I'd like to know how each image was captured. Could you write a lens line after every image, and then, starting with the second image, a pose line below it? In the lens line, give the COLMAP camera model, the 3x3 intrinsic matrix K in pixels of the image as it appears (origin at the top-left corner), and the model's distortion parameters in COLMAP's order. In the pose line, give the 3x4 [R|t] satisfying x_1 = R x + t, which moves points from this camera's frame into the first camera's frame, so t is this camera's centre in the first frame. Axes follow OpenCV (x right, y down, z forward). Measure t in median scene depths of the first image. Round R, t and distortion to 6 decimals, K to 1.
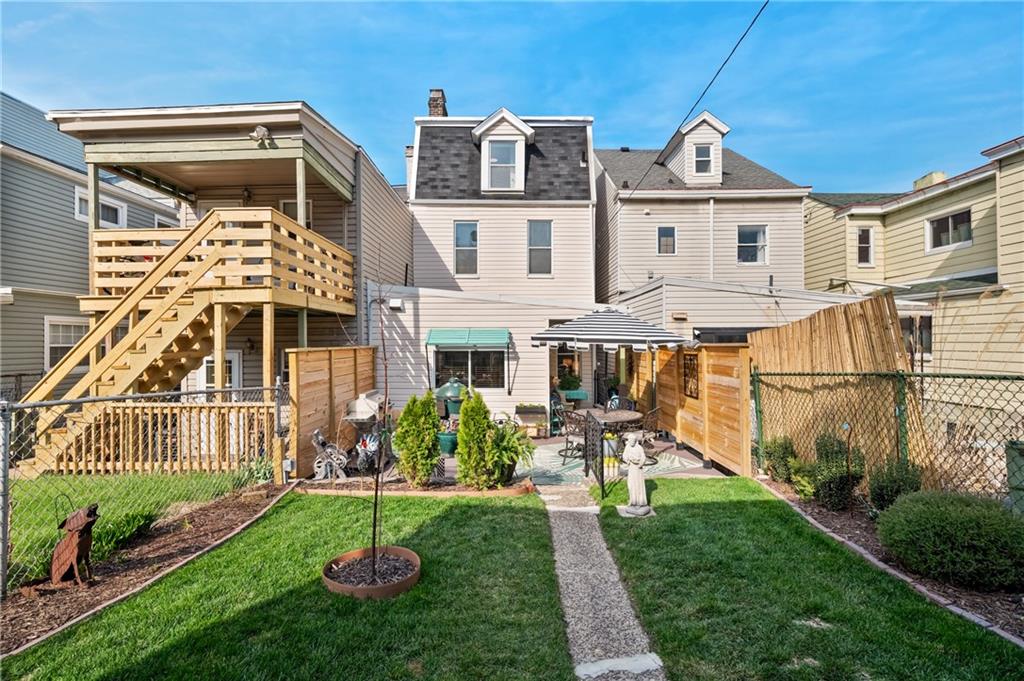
lens RADIAL K [[467.4, 0, 510.3], [0, 467.4, 341.8], [0, 0, 1]] dist [-0.000591, 0.000257]
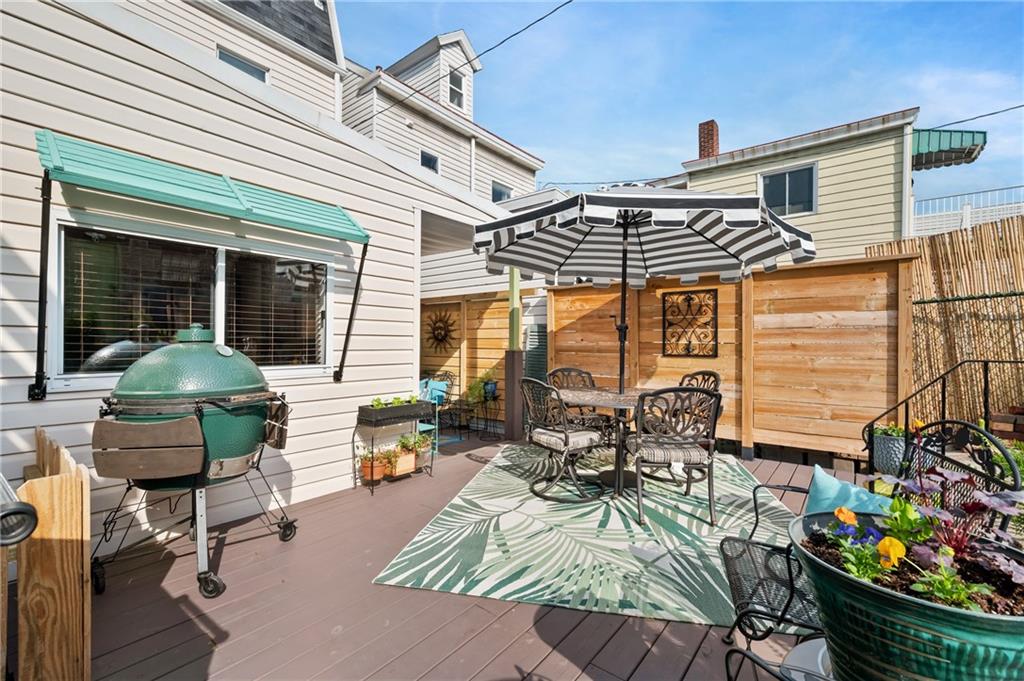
lens RADIAL K [[441.5, 0, 512.1], [0, 441.5, 342.4], [0, 0, 1]] dist [0.005075, 0.000229]
pose [[0.611794, 0.005747, 0.790996, -0.144728], [-0.006280, 0.999977, -0.002407, 0.057172], [-0.790992, -0.003495, 0.611817, 0.464902]]
